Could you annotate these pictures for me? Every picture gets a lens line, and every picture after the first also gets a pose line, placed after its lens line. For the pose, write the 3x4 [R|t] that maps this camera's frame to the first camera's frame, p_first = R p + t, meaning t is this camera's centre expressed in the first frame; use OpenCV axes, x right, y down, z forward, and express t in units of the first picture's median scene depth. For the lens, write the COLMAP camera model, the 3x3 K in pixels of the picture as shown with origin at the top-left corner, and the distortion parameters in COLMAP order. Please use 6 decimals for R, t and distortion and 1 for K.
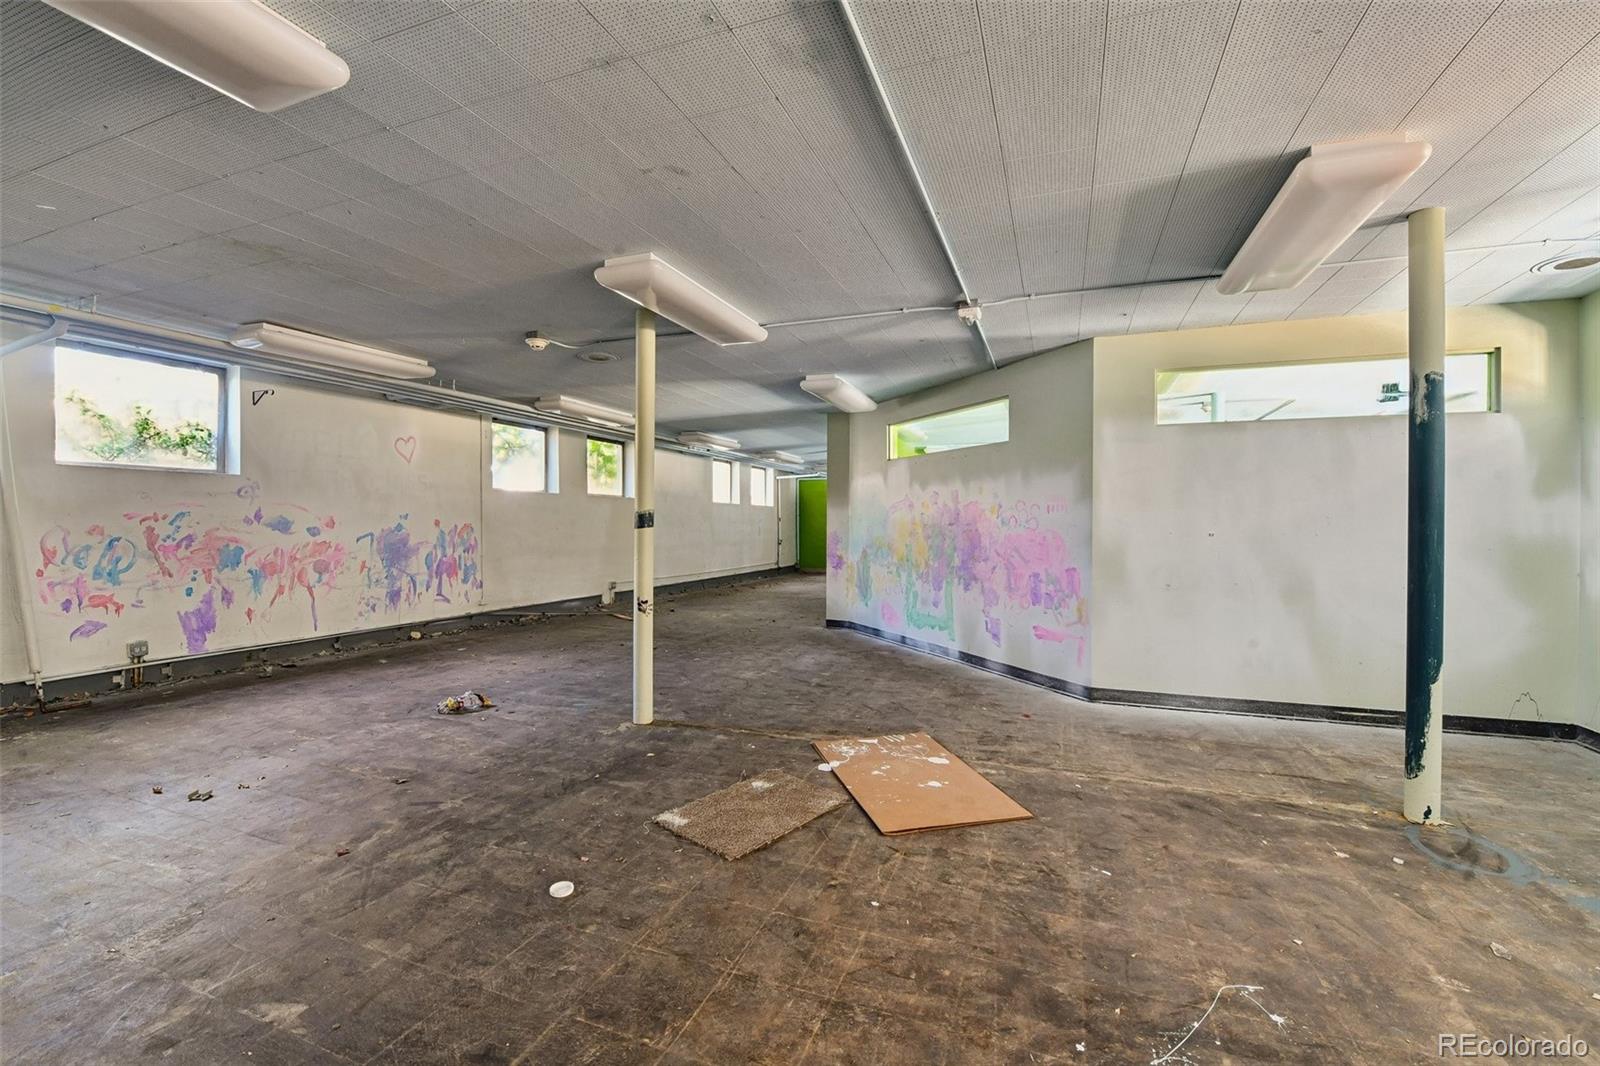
lens RADIAL K [[674.3, 0, 805.8], [0, 674.3, 525.1], [0, 0, 1]] dist [-0.013875, -0.000550]
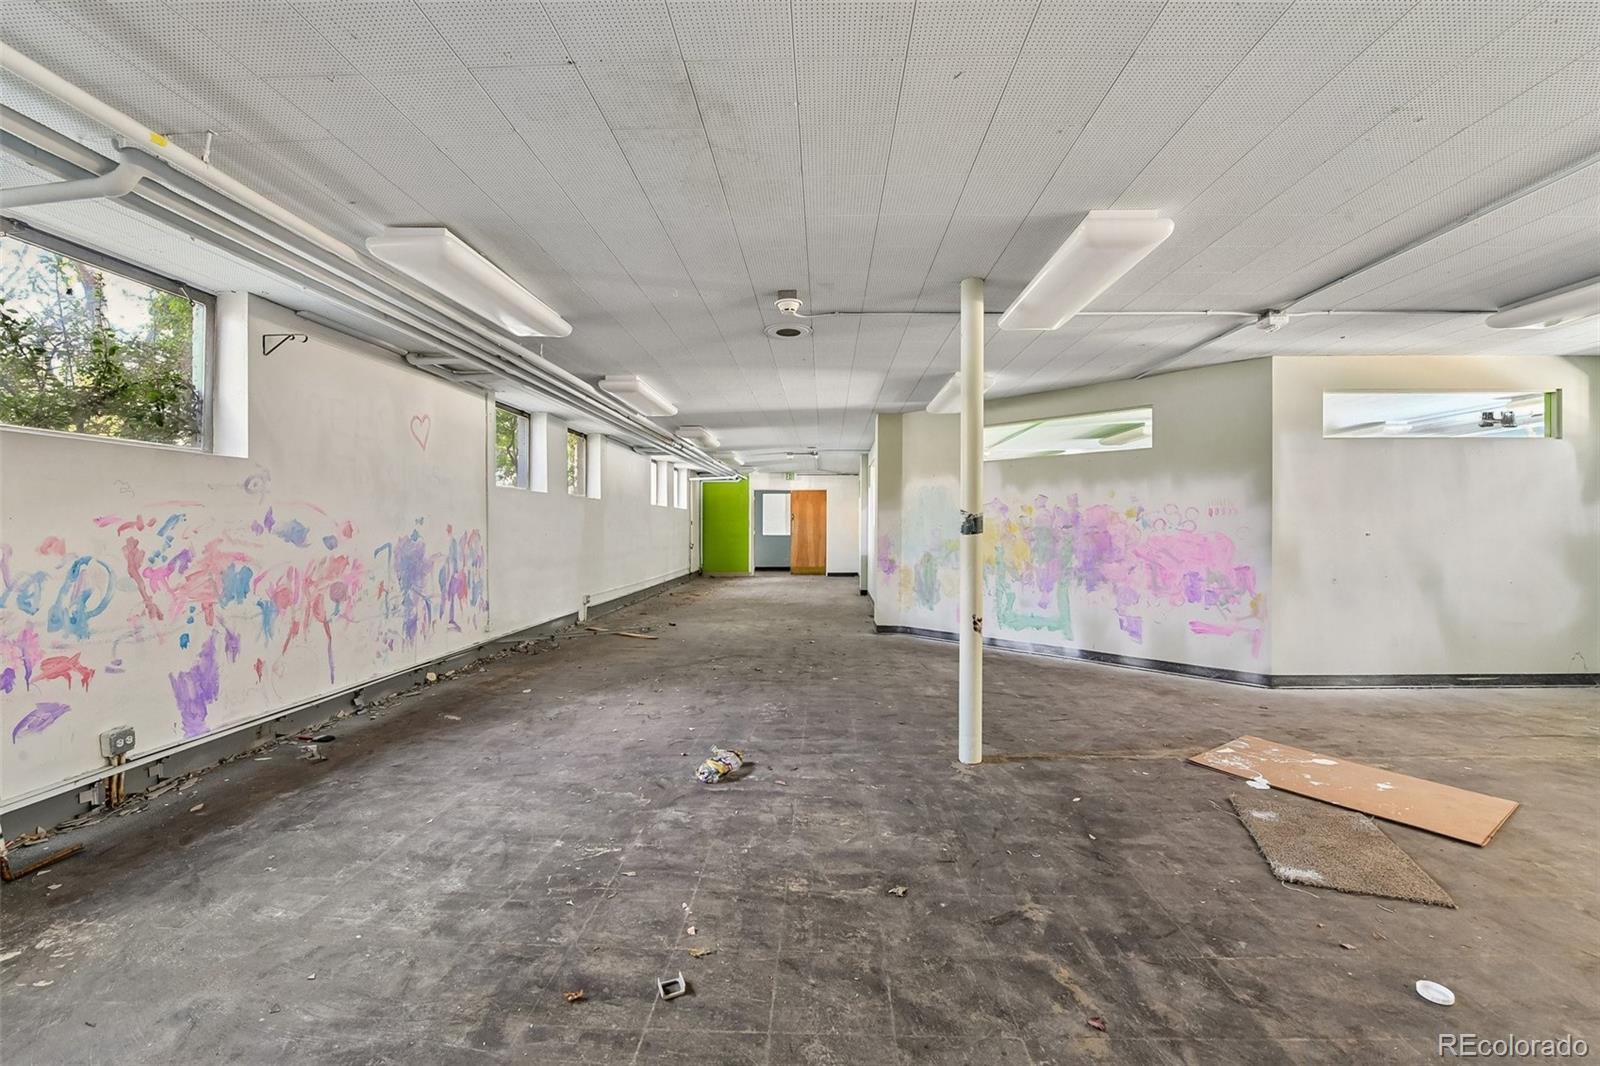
lens RADIAL K [[646.2, 0, 805.6], [0, 646.2, 524.9], [0, 0, 1]] dist [-0.011318, -0.003819]
pose [[0.944319, -0.004888, 0.328995, -0.557983], [0.006233, 0.999976, -0.003032, -0.004005], [-0.328973, 0.004913, 0.944327, 0.232238]]
